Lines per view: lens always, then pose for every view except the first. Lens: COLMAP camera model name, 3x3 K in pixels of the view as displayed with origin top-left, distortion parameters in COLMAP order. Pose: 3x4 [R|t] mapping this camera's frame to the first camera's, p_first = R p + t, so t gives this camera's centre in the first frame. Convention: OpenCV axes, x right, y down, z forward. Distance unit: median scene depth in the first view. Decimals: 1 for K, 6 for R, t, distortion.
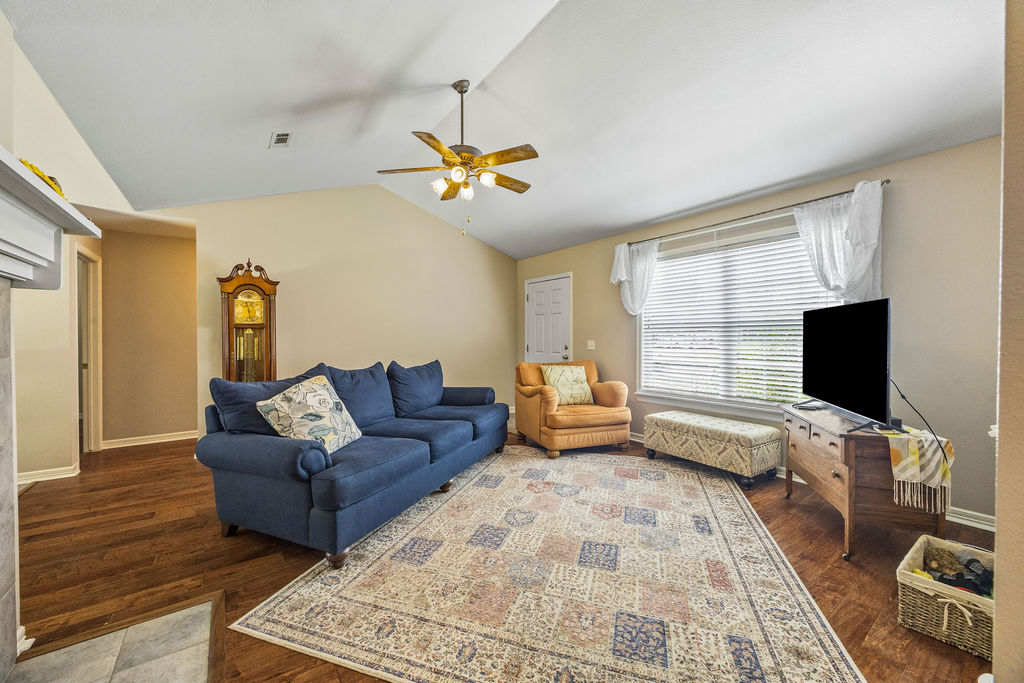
lens RADIAL K [[395.3, 0, 508.0], [0, 395.3, 337.2], [0, 0, 1]] dist [-0.001872, -0.000125]
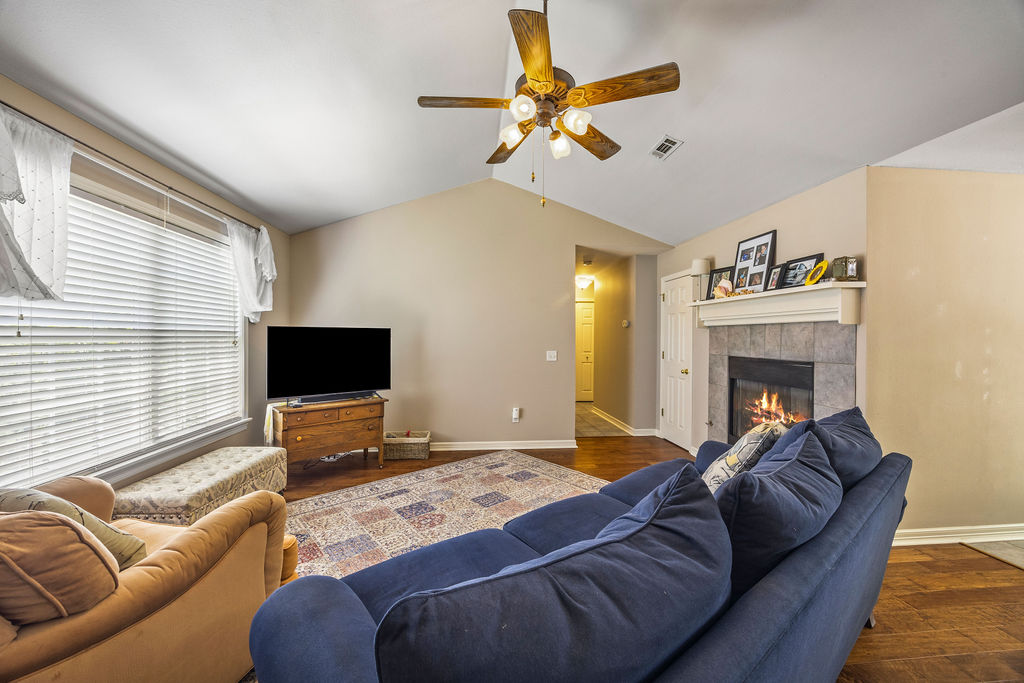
lens RADIAL K [[385.9, 0, 508.2], [0, 385.9, 338.9], [0, 0, 1]] dist [-0.003753, -0.000242]
pose [[-0.865034, -0.000289, 0.501713, -0.379449], [0.000700, 0.999998, 0.001782, -0.029299], [-0.501713, 0.001893, -0.865032, 1.550338]]
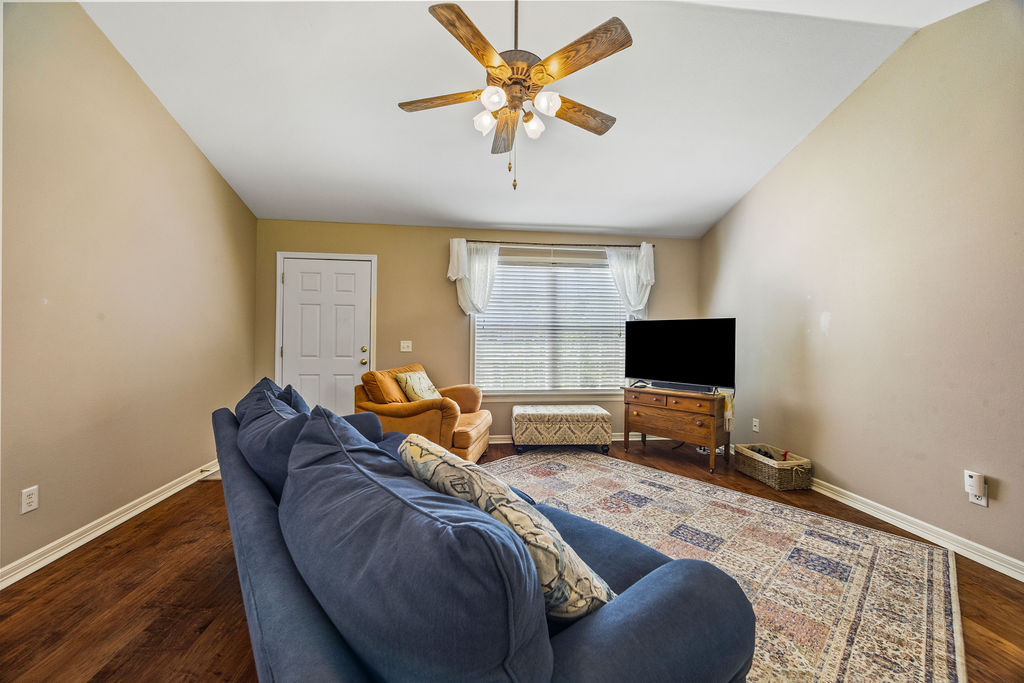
lens RADIAL K [[385.9, 0, 508.2], [0, 385.9, 338.9], [0, 0, 1]] dist [-0.003753, -0.000242]
pose [[0.484186, 0.004299, 0.874955, -0.678777], [-0.009235, 0.999957, 0.000197, 0.003256], [-0.874916, -0.008176, 0.484205, 0.666592]]
